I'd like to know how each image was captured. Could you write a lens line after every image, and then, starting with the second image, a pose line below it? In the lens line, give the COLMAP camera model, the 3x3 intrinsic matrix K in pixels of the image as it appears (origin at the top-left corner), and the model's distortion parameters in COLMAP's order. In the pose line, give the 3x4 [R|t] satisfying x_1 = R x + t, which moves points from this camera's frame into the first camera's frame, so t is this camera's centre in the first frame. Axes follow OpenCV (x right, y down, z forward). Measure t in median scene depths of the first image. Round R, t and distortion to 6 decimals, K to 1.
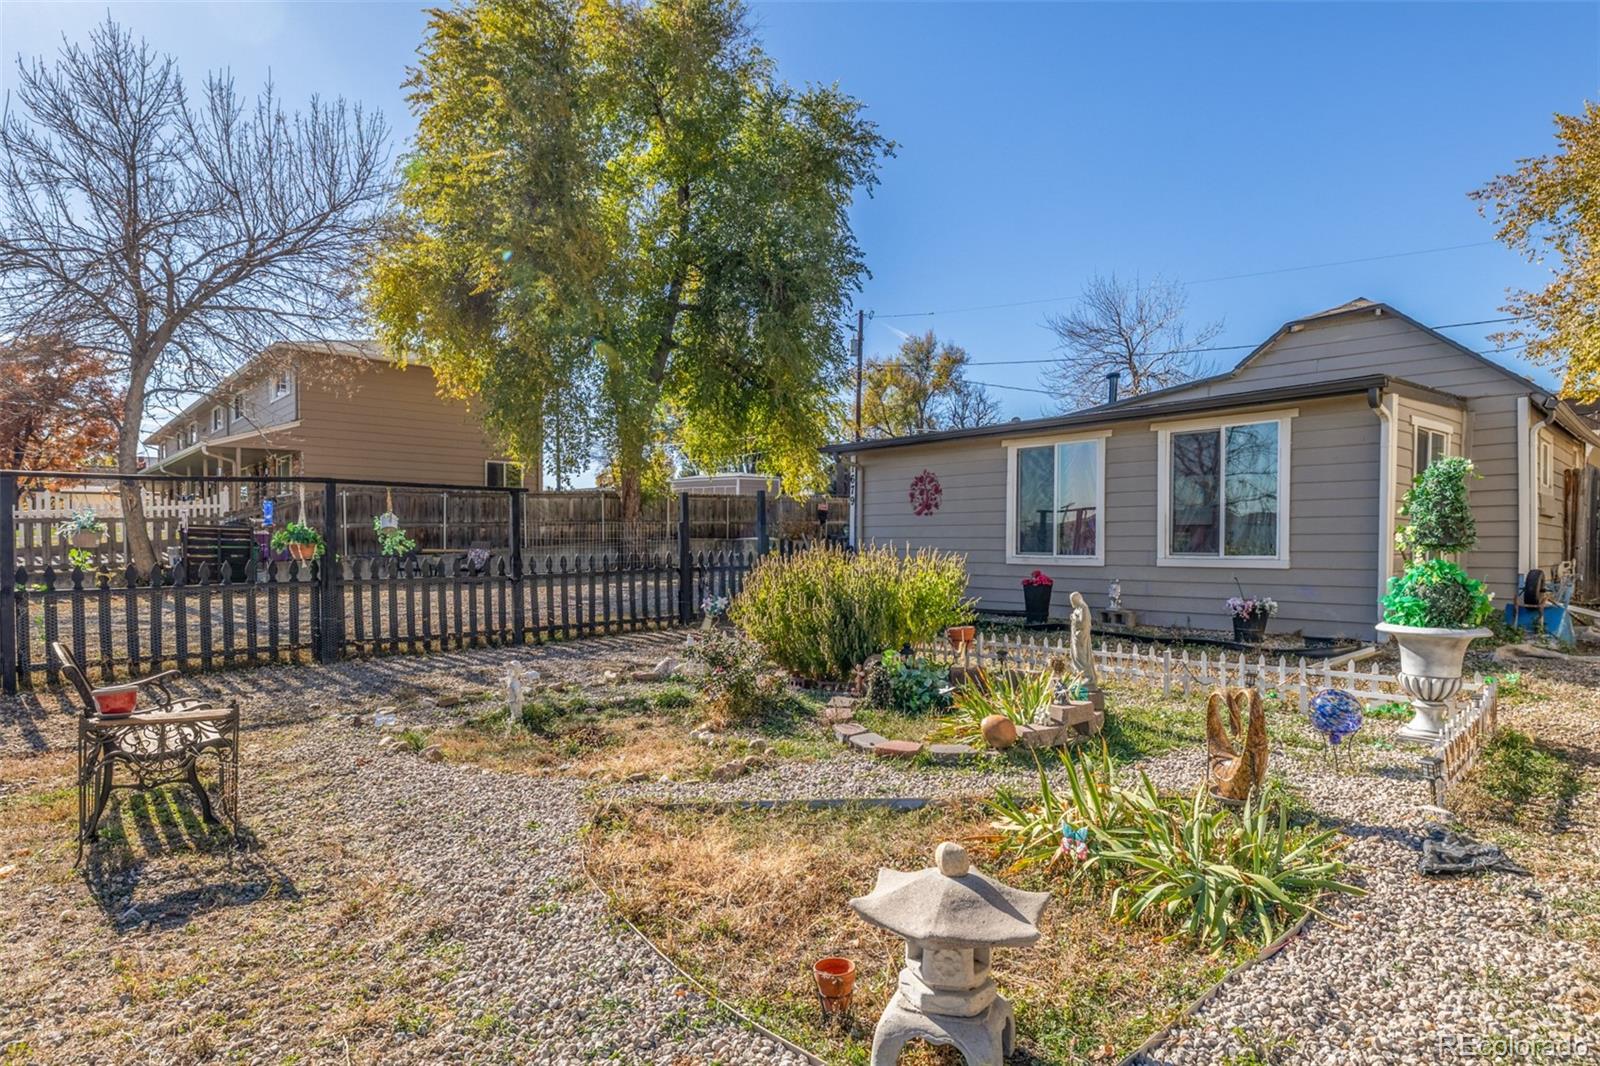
lens RADIAL K [[906.1, 0, 789.2], [0, 906.1, 569.8], [0, 0, 1]] dist [-0.000871, 0.000639]
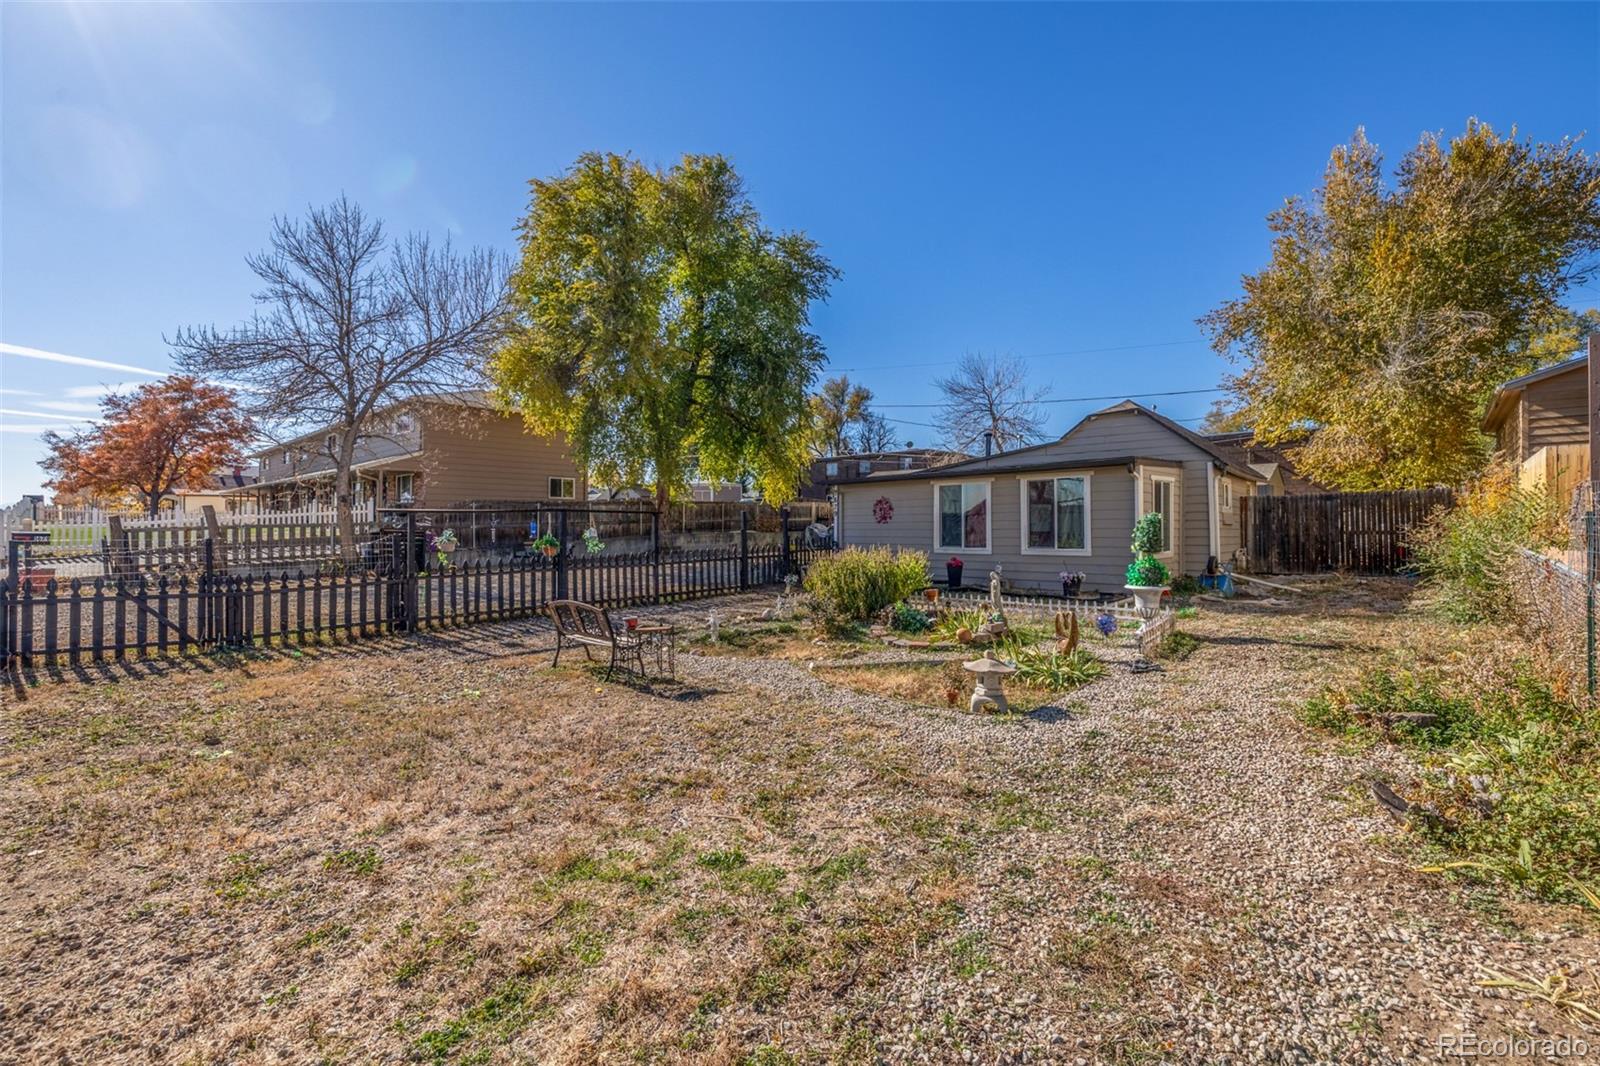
lens RADIAL K [[676.4, 0, 804.2], [0, 676.4, 524.6], [0, 0, 1]] dist [0.000509, 0.000715]
pose [[0.995557, -0.004236, 0.094065, -0.137388], [0.007787, 0.999270, -0.037414, -0.015395], [-0.093837, 0.037980, 0.994863, -0.273345]]
